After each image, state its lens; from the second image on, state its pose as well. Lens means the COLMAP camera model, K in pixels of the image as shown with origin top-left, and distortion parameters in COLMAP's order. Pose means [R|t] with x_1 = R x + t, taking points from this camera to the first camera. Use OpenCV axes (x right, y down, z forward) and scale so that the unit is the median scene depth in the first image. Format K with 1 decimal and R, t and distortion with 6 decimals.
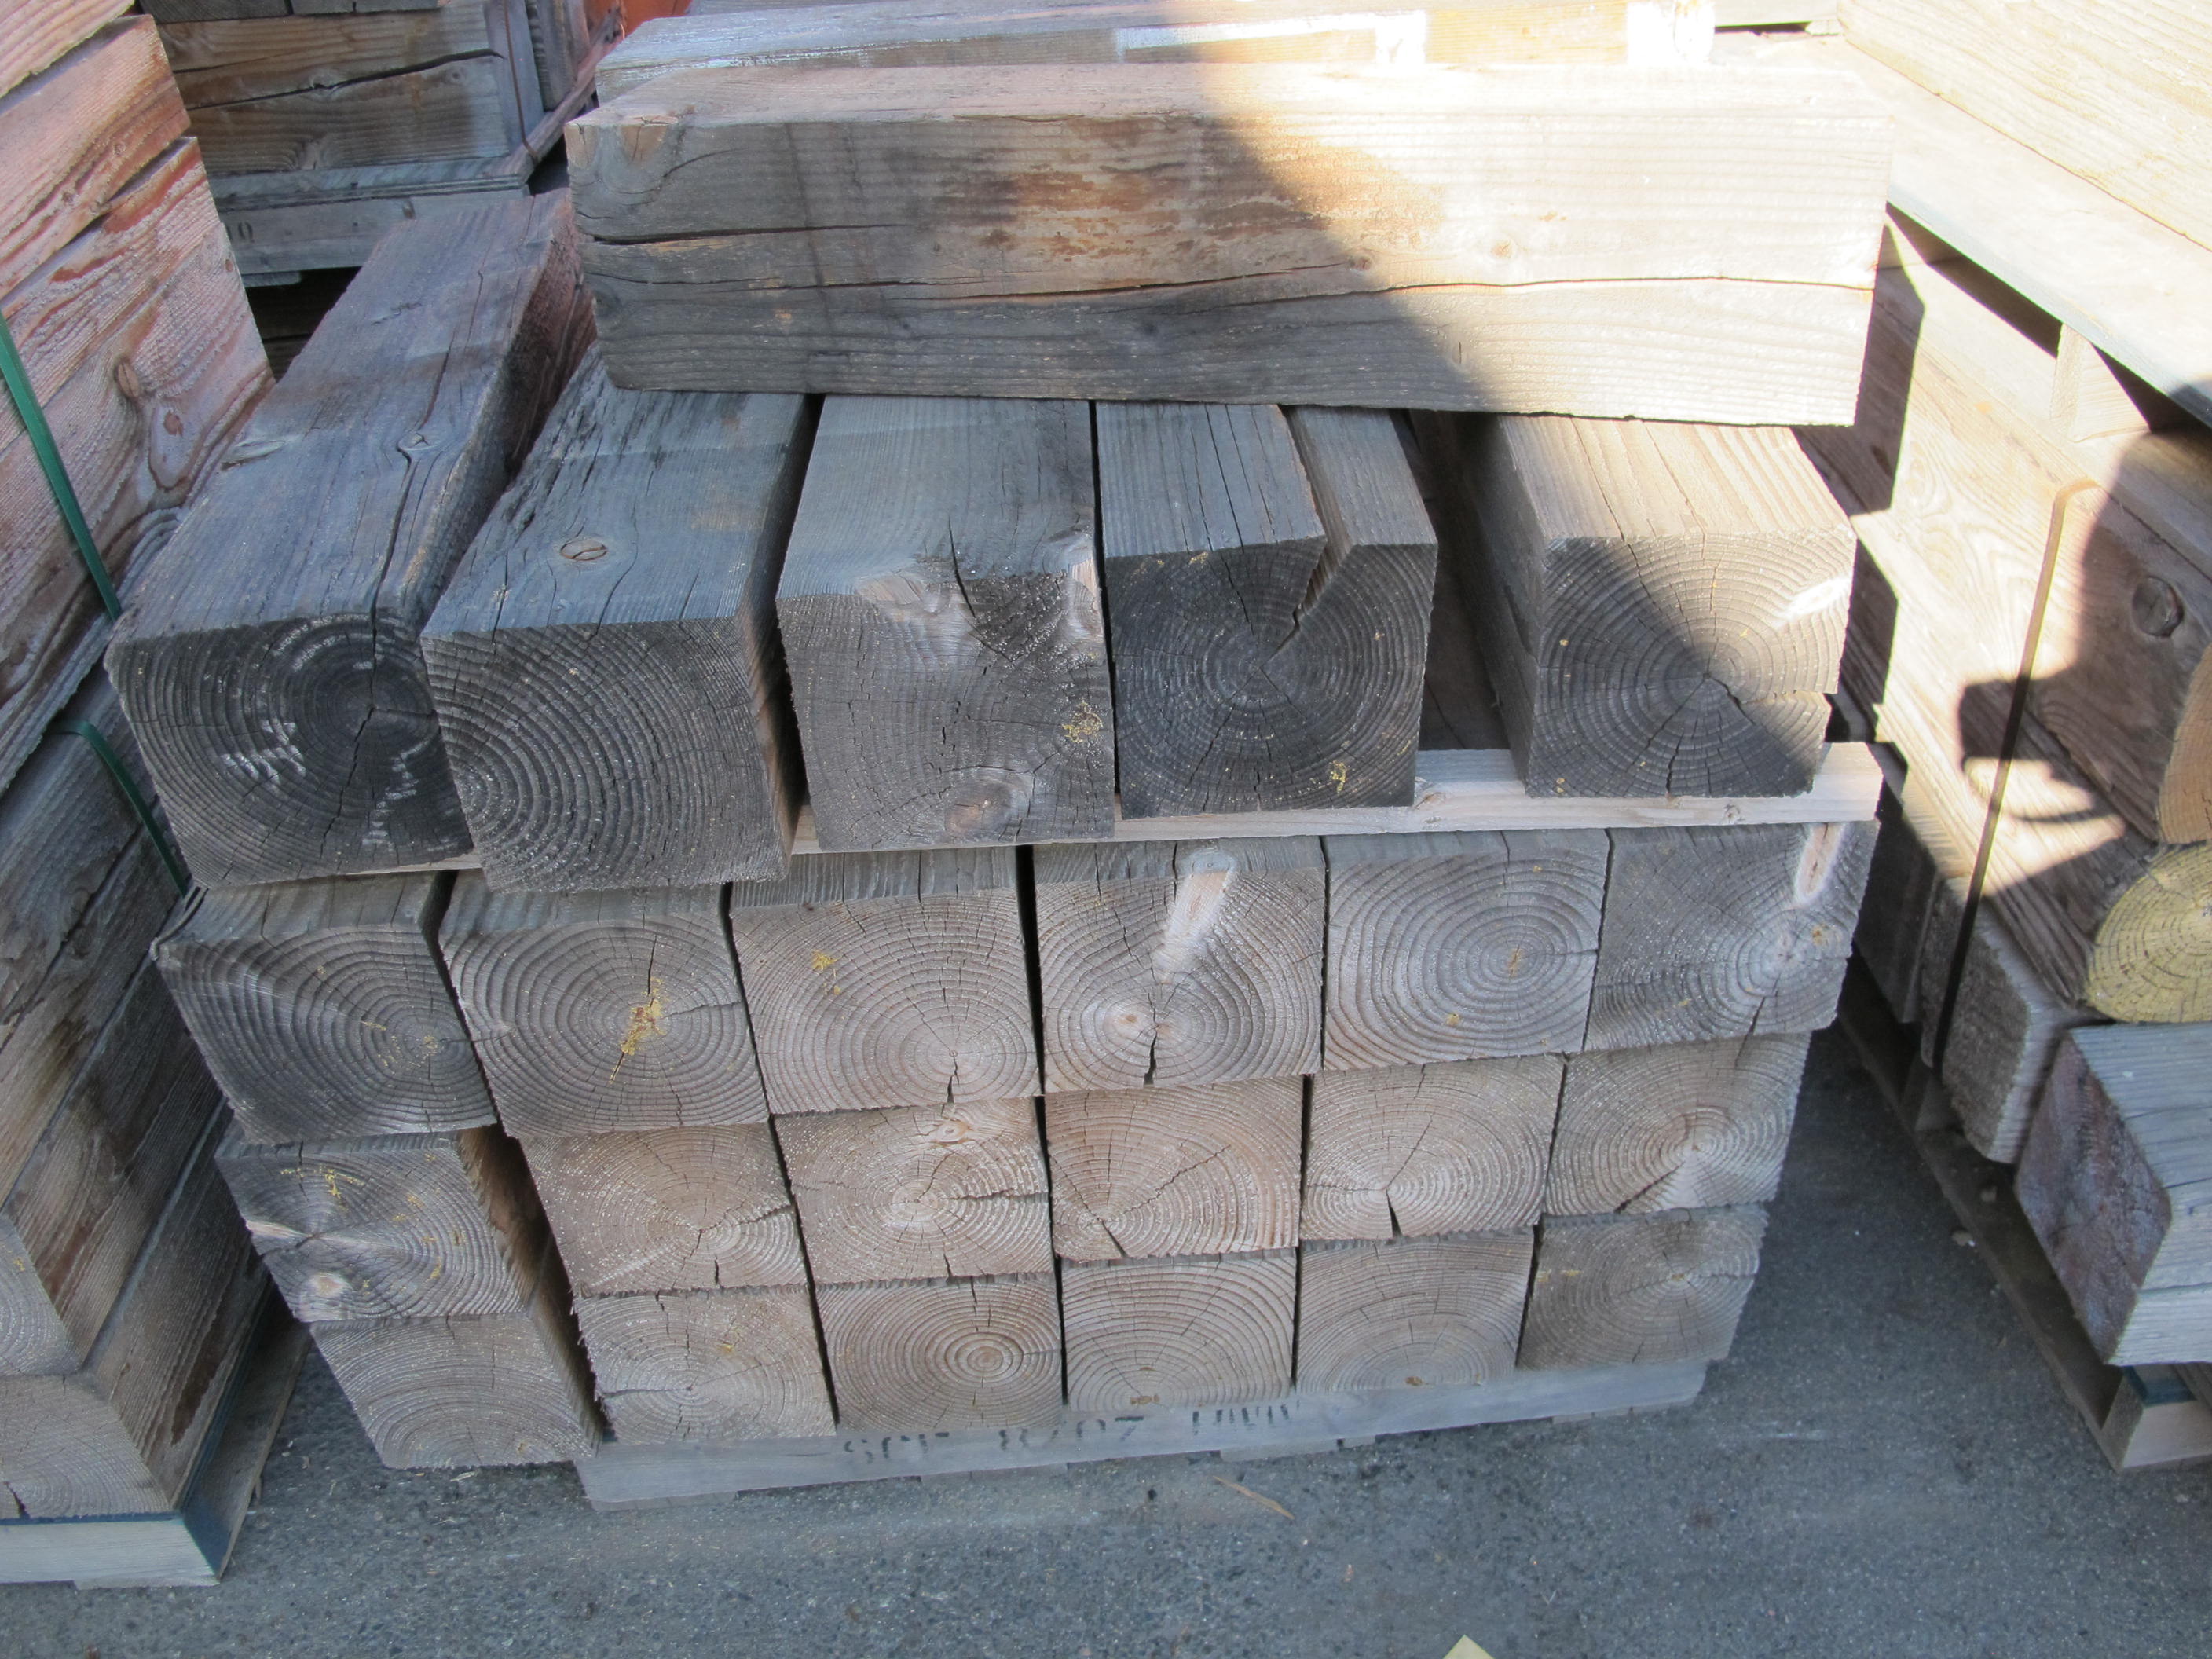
lens RADIAL K [[1923.5, 0, 1109.8], [0, 1923.5, 839.0], [0, 0, 1]] dist [-0.120532, 0.078222]
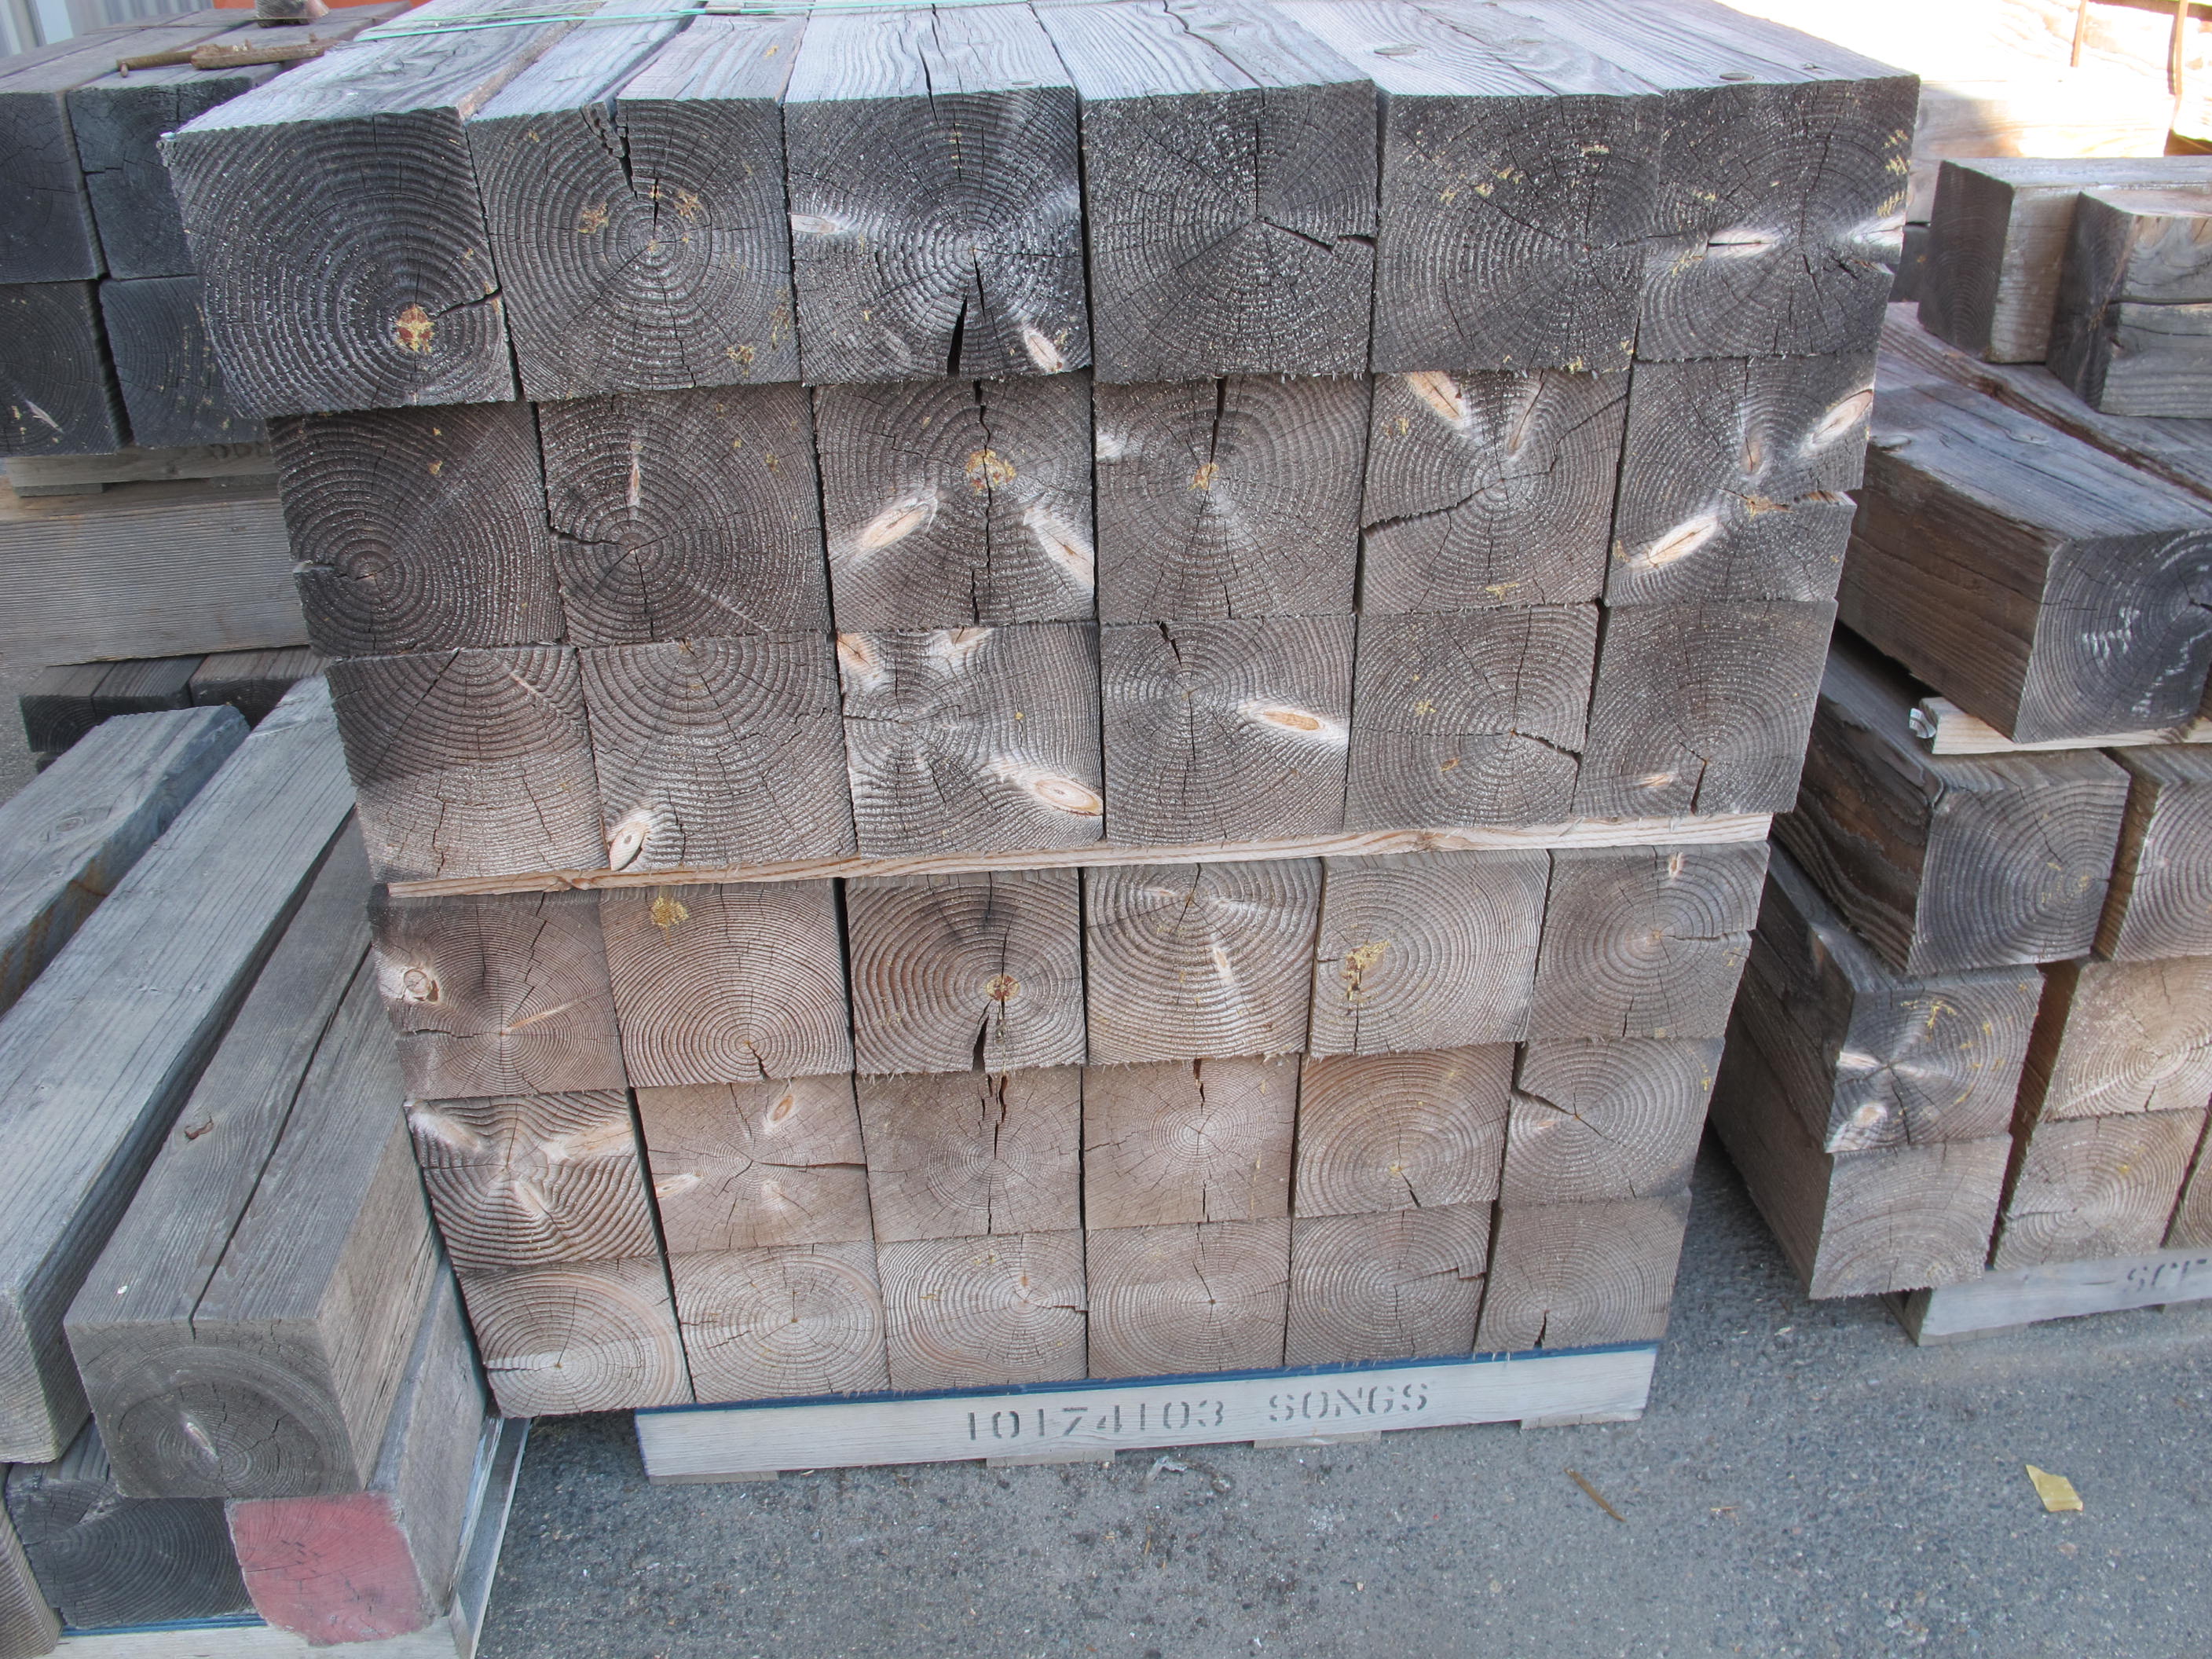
lens RADIAL K [[1923.5, 0, 1111.0], [0, 1923.5, 826.8], [0, 0, 1]] dist [-0.120532, 0.078222]
pose [[0.997988, 0.002071, 0.063375, -0.906215], [0.006048, 0.991800, -0.127657, 0.188252], [-0.063120, 0.127784, 0.989791, -0.196360]]
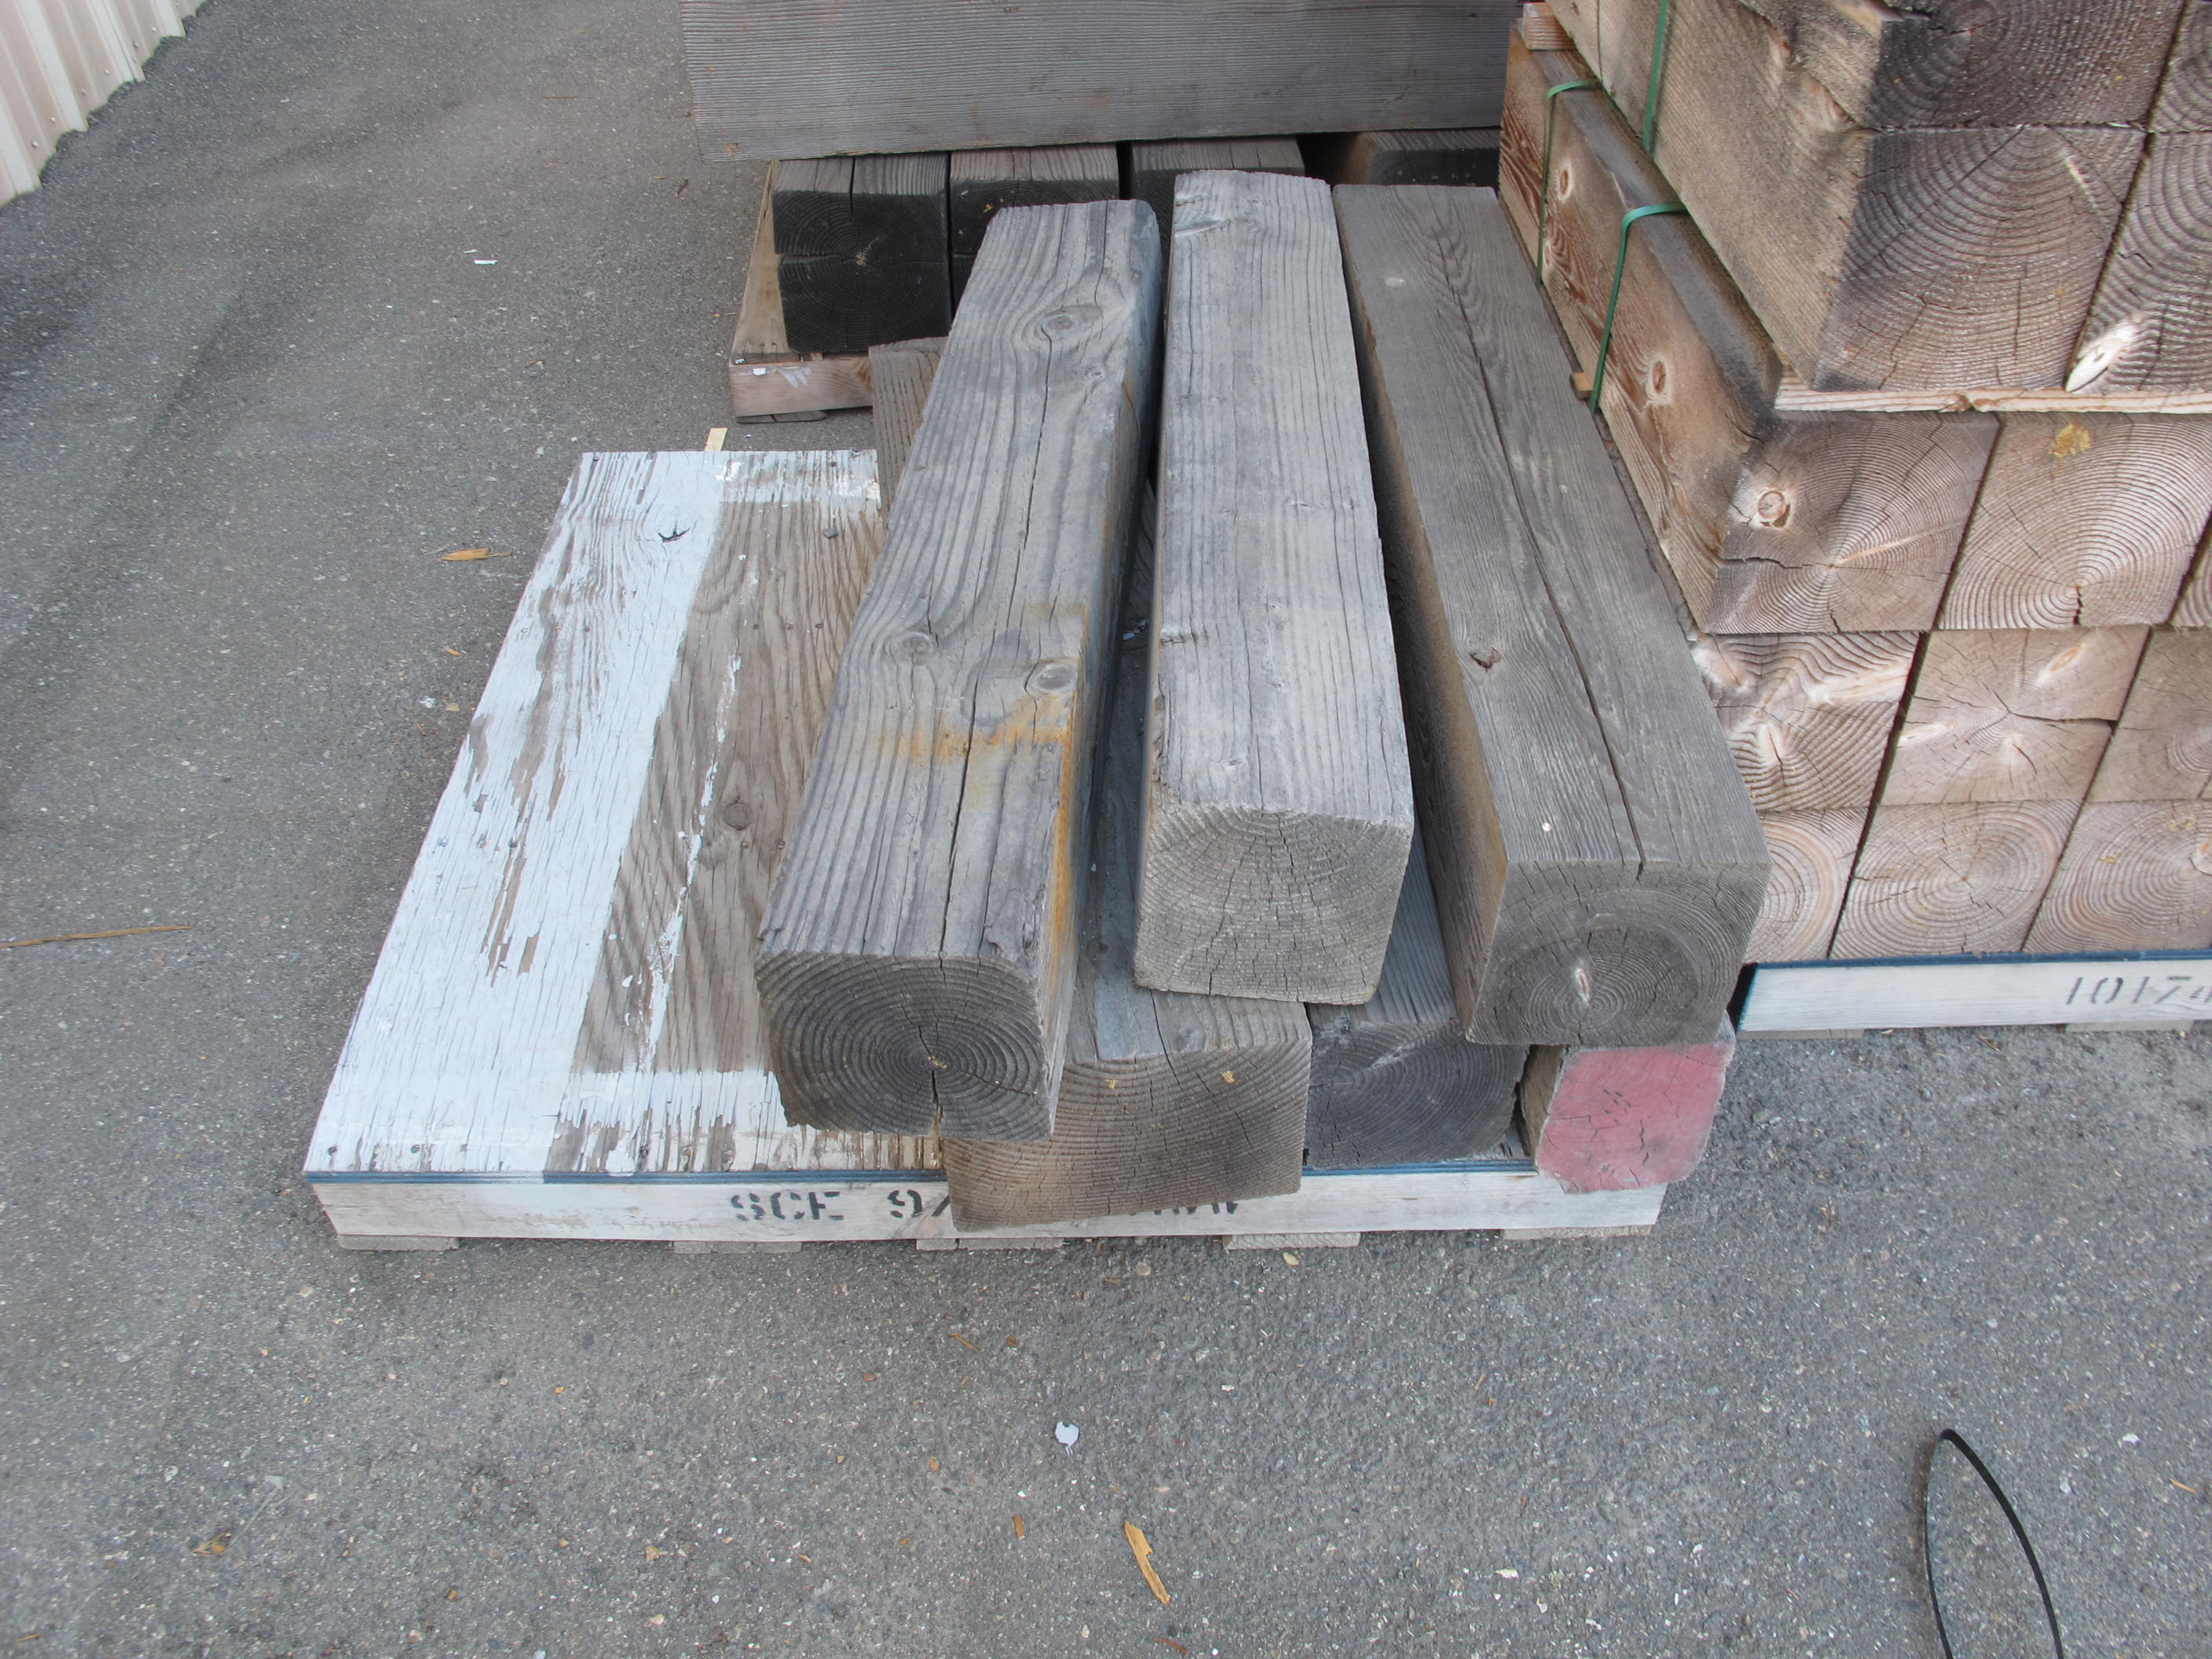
lens RADIAL K [[1923.5, 0, 1109.9], [0, 1923.5, 815.4], [0, 0, 1]] dist [-0.120532, 0.078222]
pose [[0.999390, 0.032042, 0.013871, -1.526019], [-0.033152, 0.995477, 0.089035, 0.217570], [-0.010956, -0.089440, 0.995932, -0.095381]]
